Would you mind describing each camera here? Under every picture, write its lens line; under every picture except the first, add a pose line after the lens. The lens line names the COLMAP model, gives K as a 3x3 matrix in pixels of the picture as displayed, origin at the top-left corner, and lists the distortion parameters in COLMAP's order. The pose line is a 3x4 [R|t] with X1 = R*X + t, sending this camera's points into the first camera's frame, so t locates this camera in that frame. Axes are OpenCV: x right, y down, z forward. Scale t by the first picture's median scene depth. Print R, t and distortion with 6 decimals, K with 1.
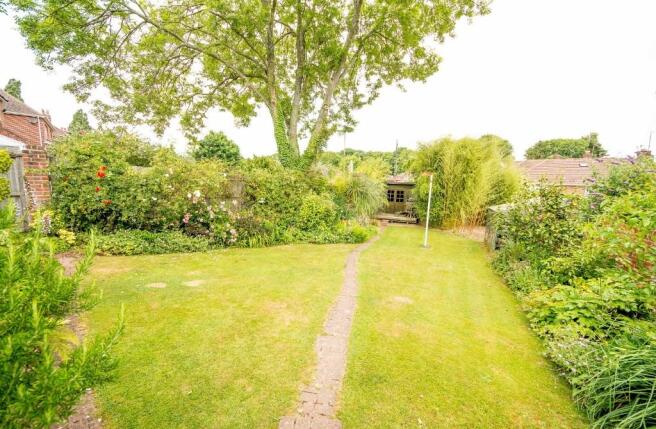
lens RADIAL K [[233.0, 0, 328.0], [0, 233.0, 214.5], [0, 0, 1]] dist [0.000132, -0.000005]
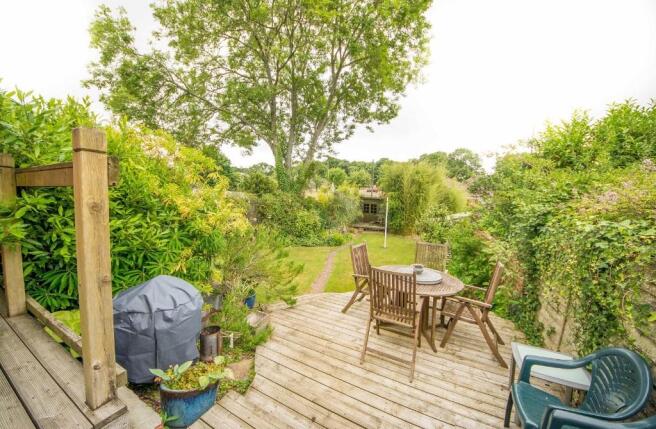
lens RADIAL K [[233.0, 0, 328.0], [0, 233.0, 214.5], [0, 0, 1]] dist [0.000132, -0.000005]
pose [[0.998304, -0.005881, 0.057918, -0.003193], [0.007614, 0.999528, -0.029753, -0.017355], [-0.057716, 0.030143, 0.997878, -0.284953]]
